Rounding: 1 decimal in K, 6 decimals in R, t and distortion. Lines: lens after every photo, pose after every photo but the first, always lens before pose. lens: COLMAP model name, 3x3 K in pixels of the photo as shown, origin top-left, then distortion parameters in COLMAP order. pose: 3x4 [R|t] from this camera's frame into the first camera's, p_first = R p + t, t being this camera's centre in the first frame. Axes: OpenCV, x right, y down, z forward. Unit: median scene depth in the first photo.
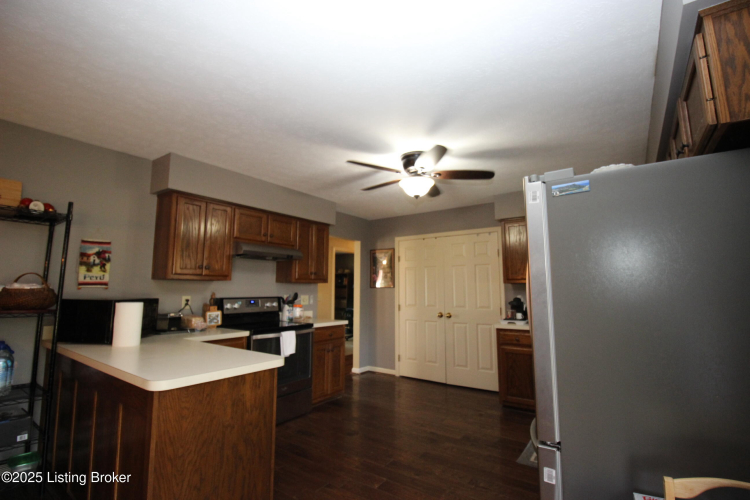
lens RADIAL K [[348.6, 0, 375.0], [0, 348.6, 247.9], [0, 0, 1]] dist [-0.003021, -0.000395]
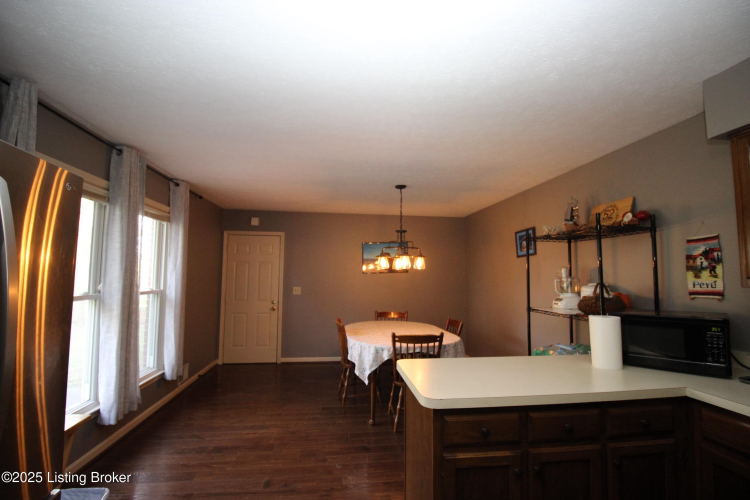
lens RADIAL K [[348.6, 0, 375.0], [0, 348.6, 252.5], [0, 0, 1]] dist [-0.003021, -0.000395]
pose [[-0.728220, -0.053524, -0.683250, 0.250151], [0.079298, 0.983669, -0.161575, 0.079230], [0.680740, -0.171843, -0.712083, 1.048213]]
